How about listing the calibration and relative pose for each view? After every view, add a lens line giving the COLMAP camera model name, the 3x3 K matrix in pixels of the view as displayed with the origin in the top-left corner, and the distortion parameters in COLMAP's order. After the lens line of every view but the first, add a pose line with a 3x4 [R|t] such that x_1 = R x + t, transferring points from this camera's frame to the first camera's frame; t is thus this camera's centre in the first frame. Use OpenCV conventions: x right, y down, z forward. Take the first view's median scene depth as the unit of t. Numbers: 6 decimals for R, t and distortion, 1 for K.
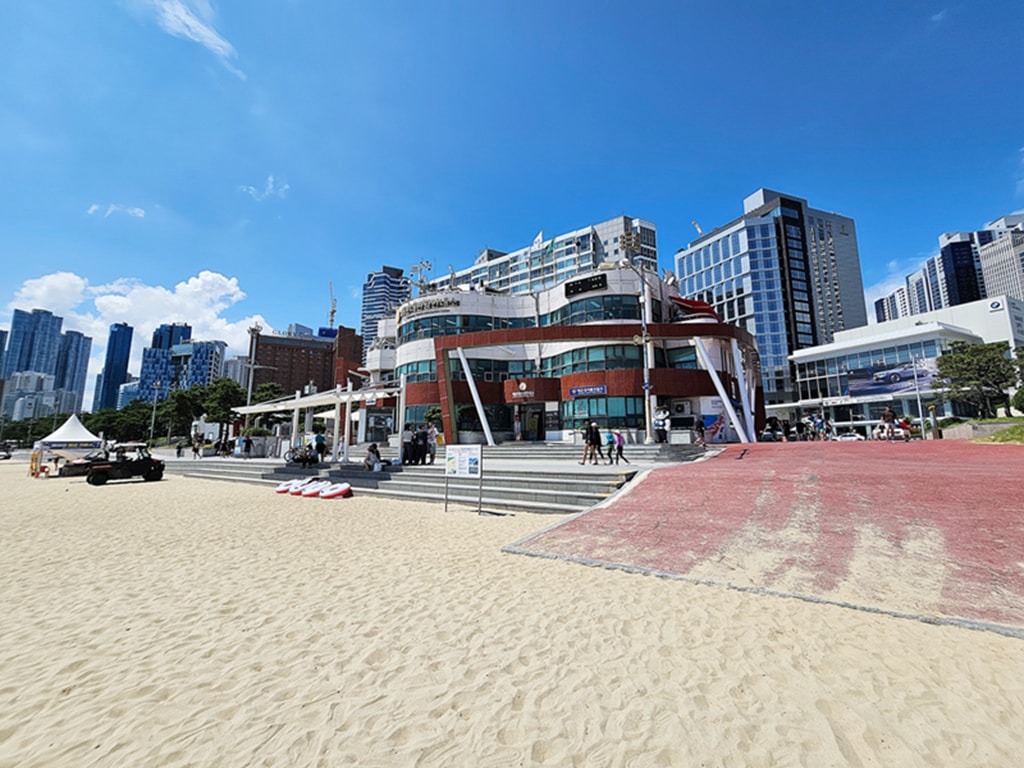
lens RADIAL K [[421.4, 0, 517.6], [0, 421.4, 382.9], [0, 0, 1]] dist [-0.000267, 0.000281]
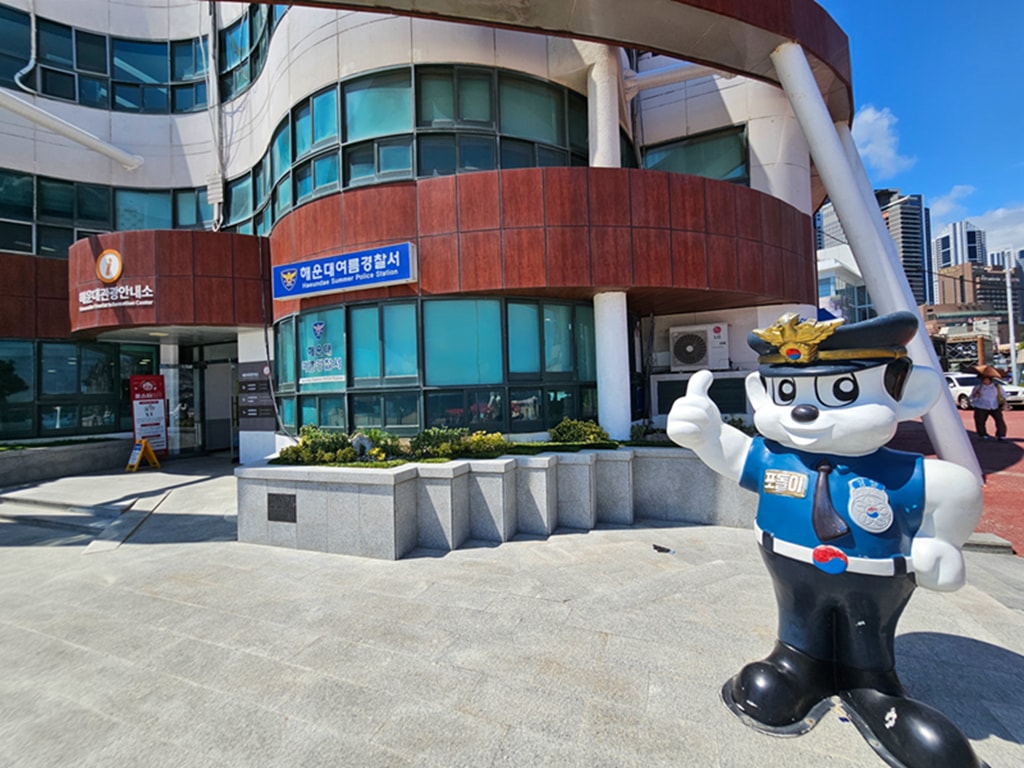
lens RADIAL K [[421.4, 0, 512.8], [0, 421.4, 384.5], [0, 0, 1]] dist [-0.000267, 0.000281]
pose [[0.969640, -0.025723, 0.243179, 0.170177], [-0.006771, 0.991247, 0.131849, 0.041050], [-0.244442, -0.129492, 0.960979, 0.641479]]
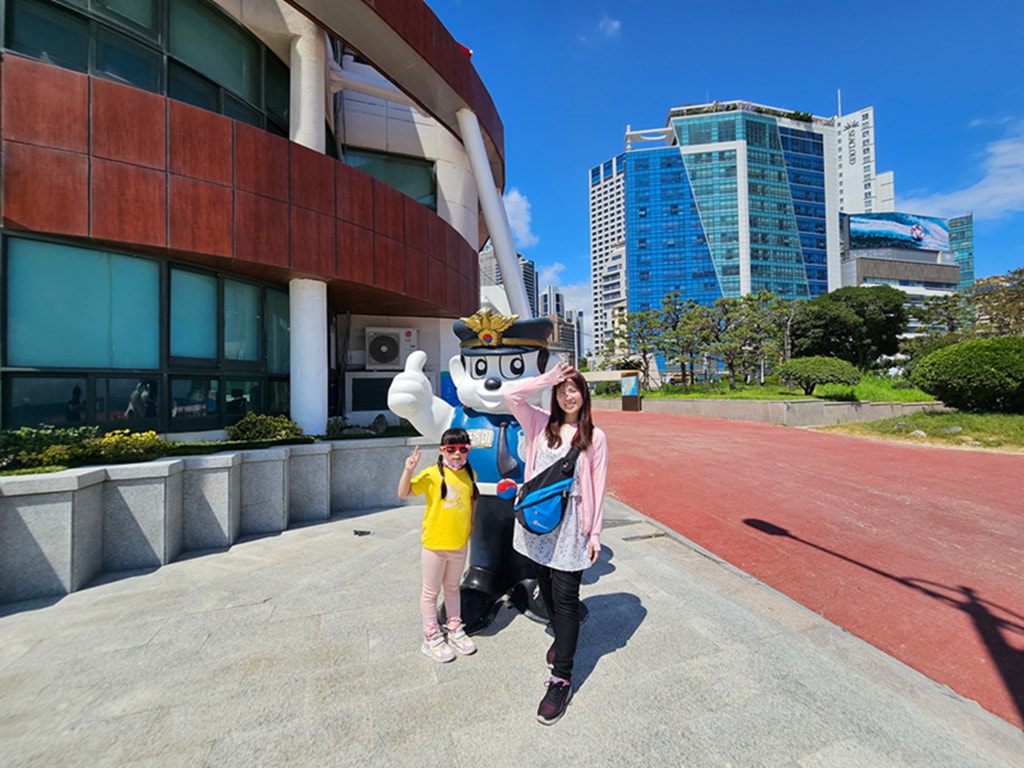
lens RADIAL K [[421.4, 0, 511.0], [0, 421.4, 384.1], [0, 0, 1]] dist [-0.000267, 0.000281]
pose [[0.568362, 0.008973, 0.822729, 0.160494], [-0.111581, 0.991543, 0.066269, 0.047497], [-0.815177, -0.129466, 0.564557, 0.640416]]
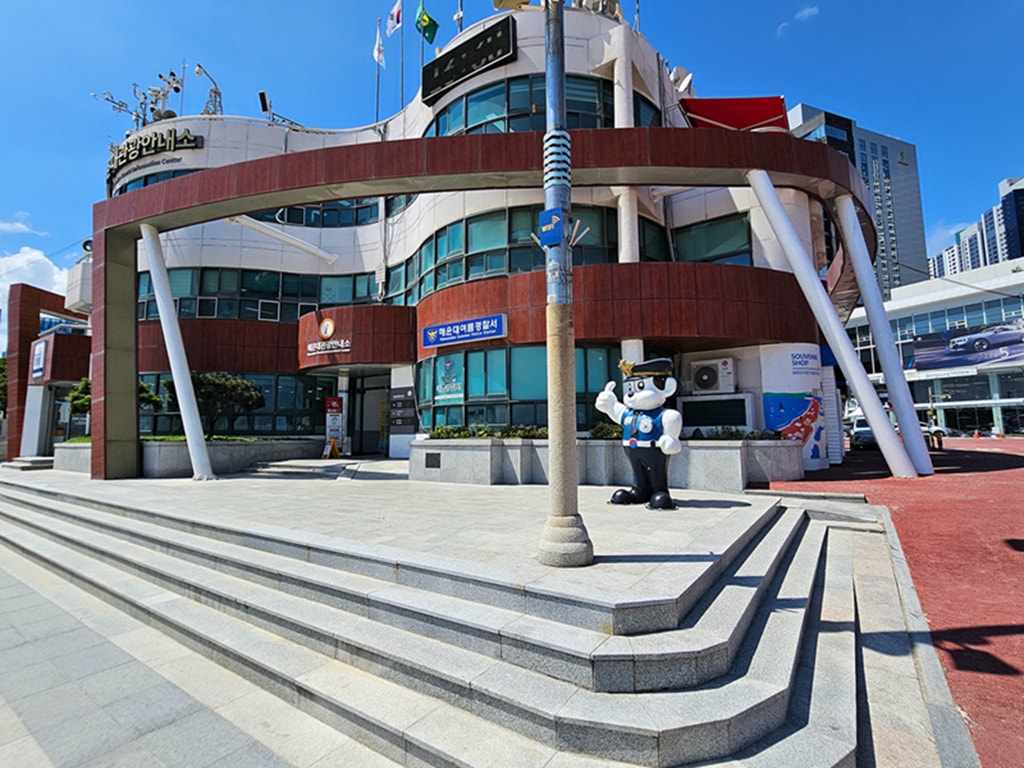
lens RADIAL K [[478.8, 0, 515.1], [0, 478.8, 385.7], [0, 0, 1]] dist [-0.001777, 0.002455]
pose [[0.999821, -0.005667, 0.018062, 0.175048], [0.004749, 0.998715, 0.050449, 0.039079], [-0.018324, -0.050354, 0.998563, 0.487567]]
